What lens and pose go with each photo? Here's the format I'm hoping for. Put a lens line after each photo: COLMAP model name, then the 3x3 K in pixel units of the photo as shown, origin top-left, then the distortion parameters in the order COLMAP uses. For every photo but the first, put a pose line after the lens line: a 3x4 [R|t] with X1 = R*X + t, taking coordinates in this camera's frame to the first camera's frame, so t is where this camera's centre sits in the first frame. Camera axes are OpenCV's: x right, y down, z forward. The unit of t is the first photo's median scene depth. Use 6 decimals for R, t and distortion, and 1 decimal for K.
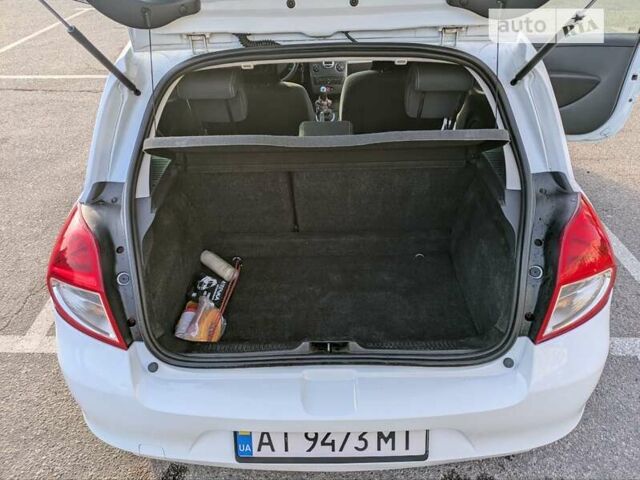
lens RADIAL K [[473.7, 0, 318.1], [0, 473.7, 237.5], [0, 0, 1]] dist [0.034136, -0.022181]
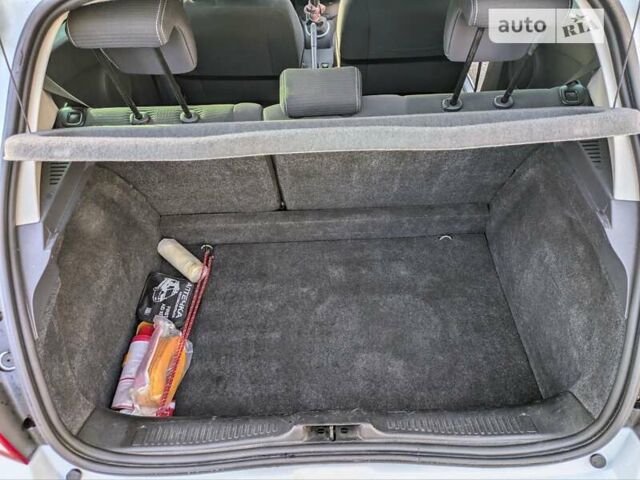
lens RADIAL K [[473.7, 0, 320.1], [0, 473.7, 242.9], [0, 0, 1]] dist [0.034136, -0.022181]
pose [[0.999645, -0.023945, 0.011710, 0.002661], [0.020907, 0.976877, 0.212778, -0.130268], [-0.016534, -0.212457, 0.977030, 0.274124]]
